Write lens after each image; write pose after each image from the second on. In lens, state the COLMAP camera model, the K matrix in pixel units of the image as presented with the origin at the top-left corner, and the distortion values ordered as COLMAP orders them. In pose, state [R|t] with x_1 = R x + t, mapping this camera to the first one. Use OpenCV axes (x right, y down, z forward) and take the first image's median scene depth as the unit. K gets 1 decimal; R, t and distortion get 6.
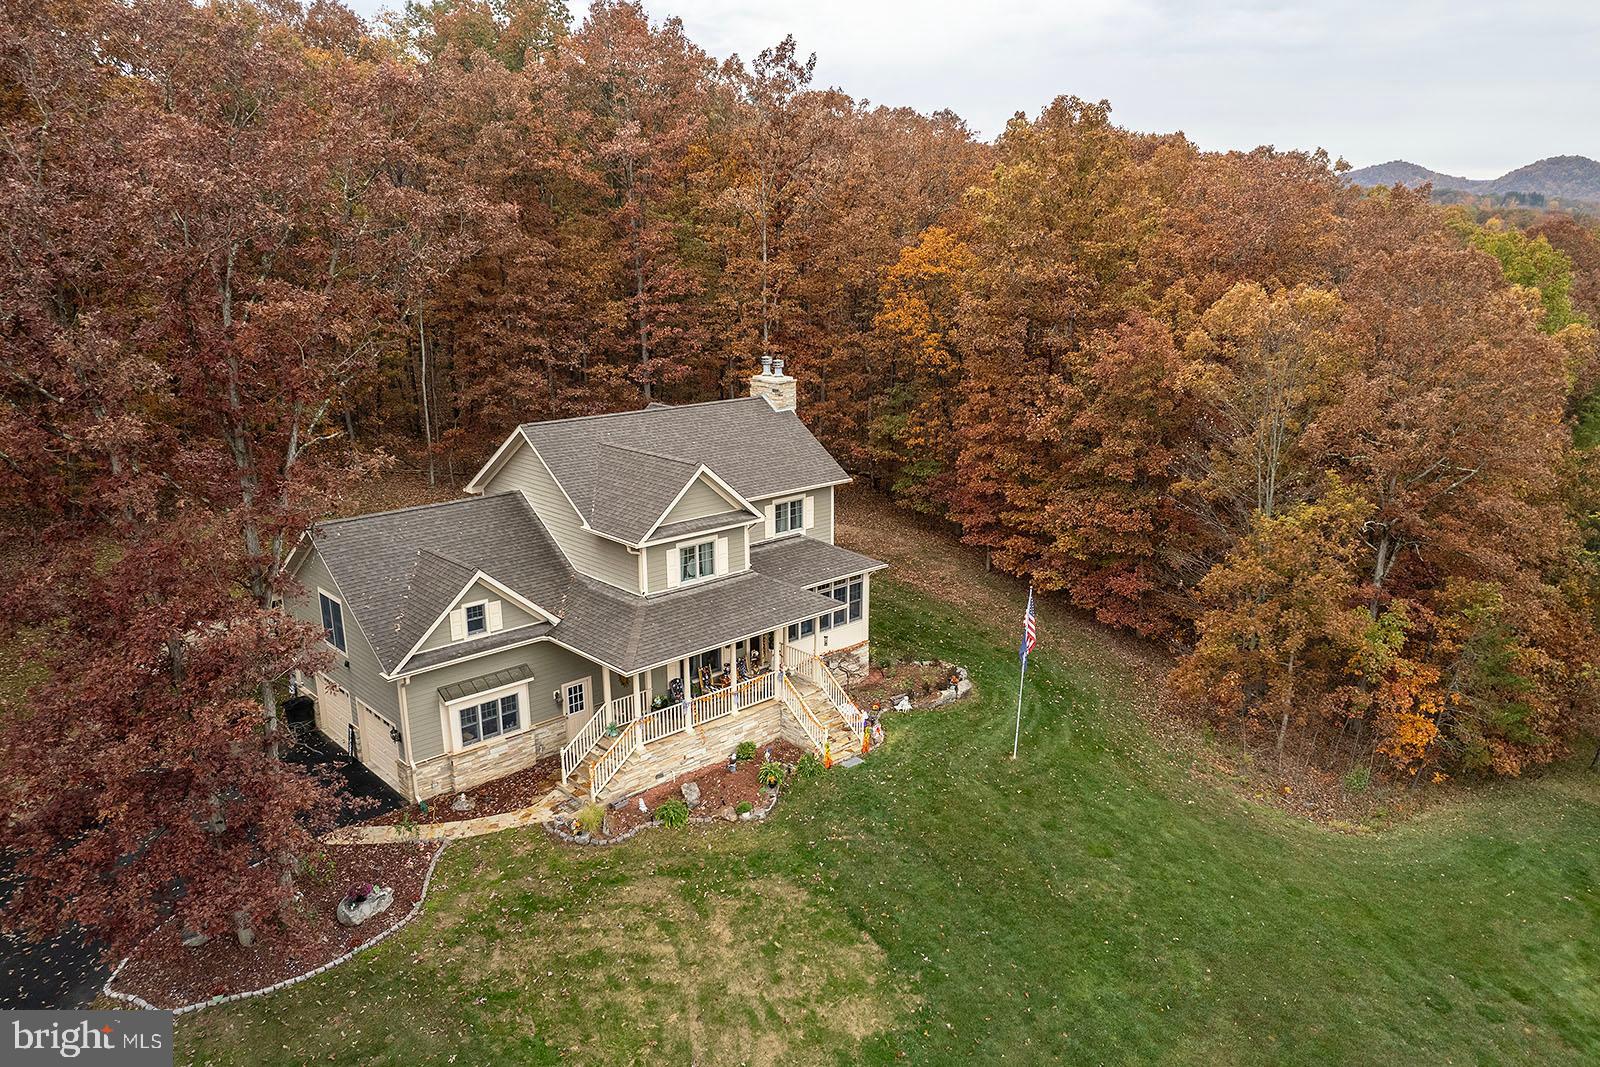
lens RADIAL K [[1102.1, 0, 844.5], [0, 1102.1, 559.4], [0, 0, 1]] dist [-0.062732, 0.047456]
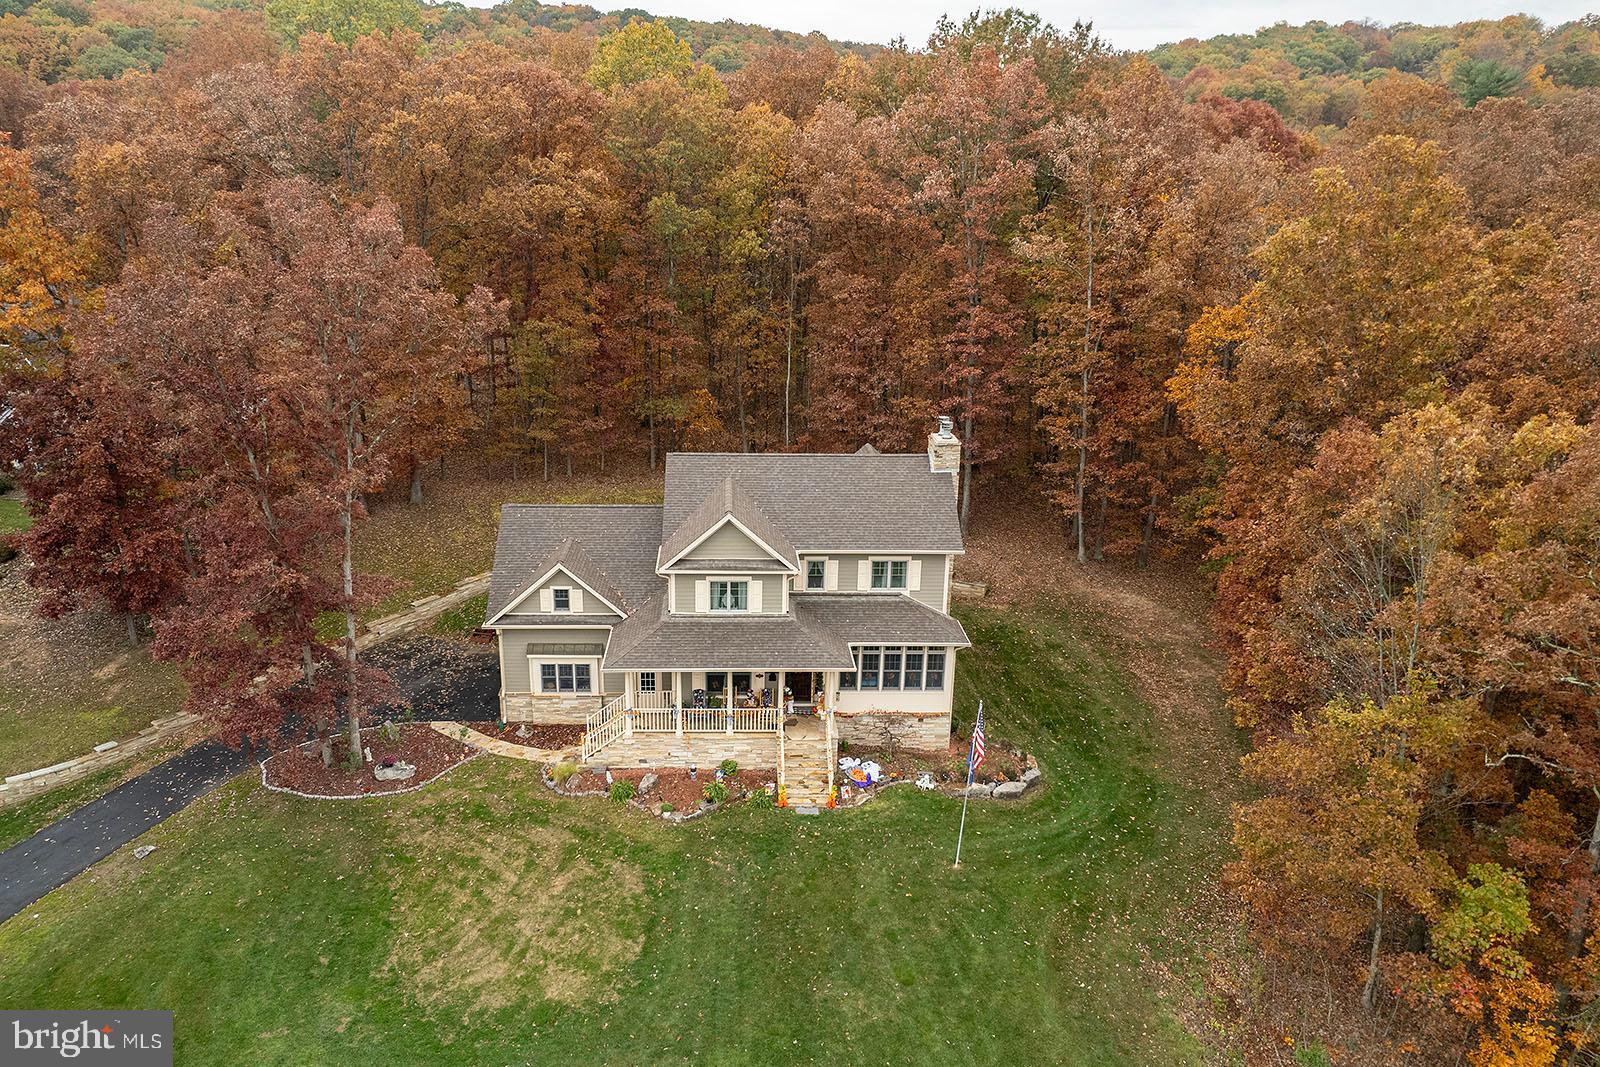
lens RADIAL K [[1149.0, 0, 766.7], [0, 1149.0, 611.0], [0, 0, 1]] dist [-0.044628, 0.000430]
pose [[0.728422, 0.235534, -0.643370, 0.704899], [-0.195138, 0.971479, 0.134719, -0.159790], [0.656751, 0.027414, 0.753609, 0.135457]]
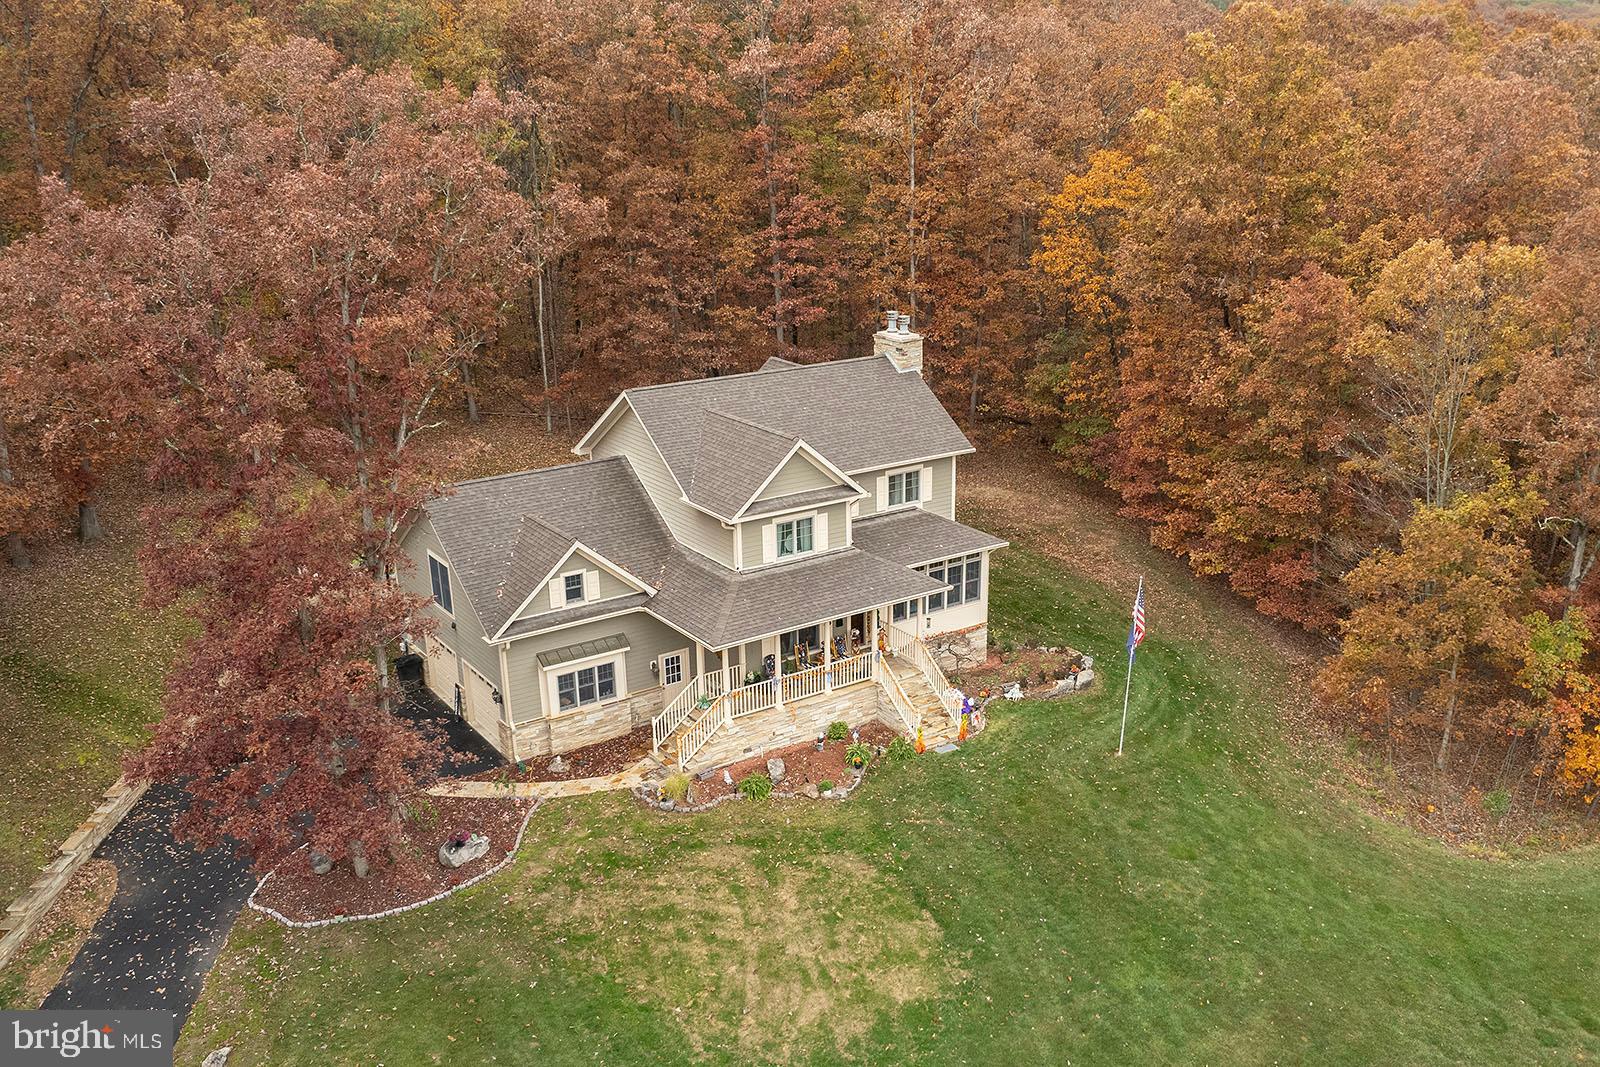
lens RADIAL K [[1398.8, 0, 874.8], [0, 1398.8, 629.4], [0, 0, 1]] dist [-0.043967, -0.005294]
pose [[0.988445, 0.047174, -0.144052, 0.127582], [-0.033522, 0.994839, 0.095767, -0.040427], [0.147826, -0.089831, 0.984925, -0.239476]]
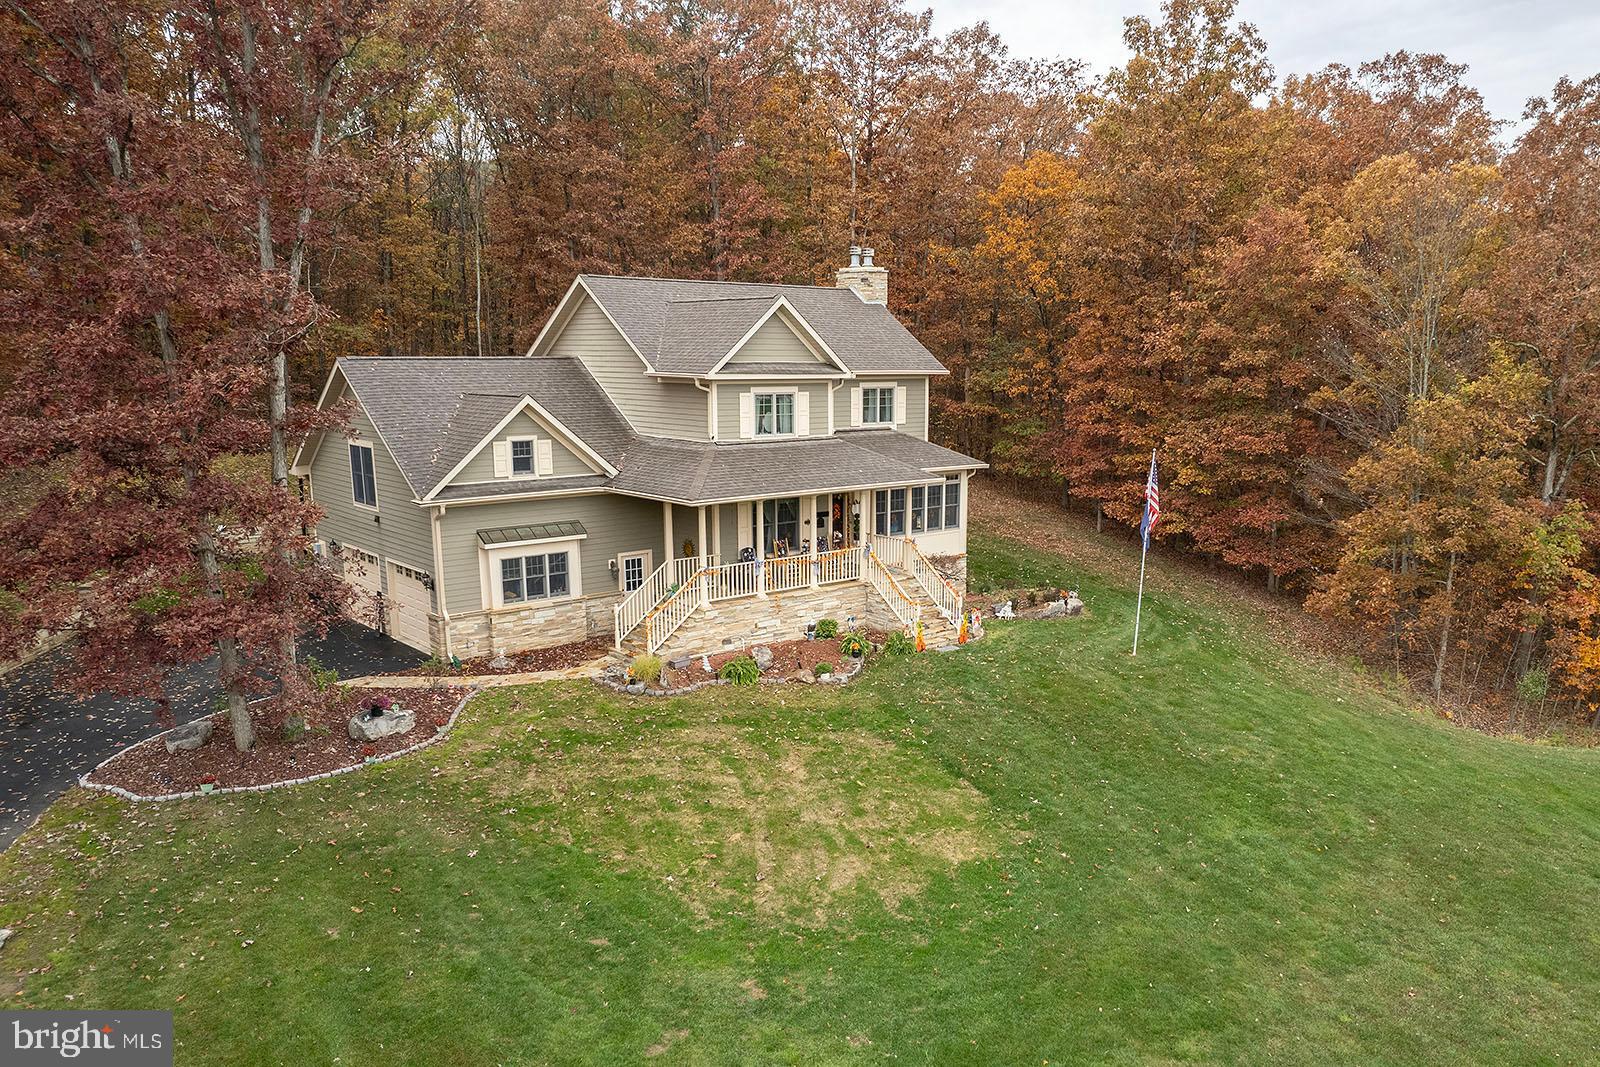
lens RADIAL K [[1188.6, 0, 900.8], [0, 1188.6, 641.7], [0, 0, 1]] dist [-0.046521, 0.003300]
pose [[0.999564, 0.009986, -0.027802, -0.004379], [-0.011059, 0.999190, -0.038683, 0.233087], [0.027393, 0.038973, 0.998865, 0.063025]]
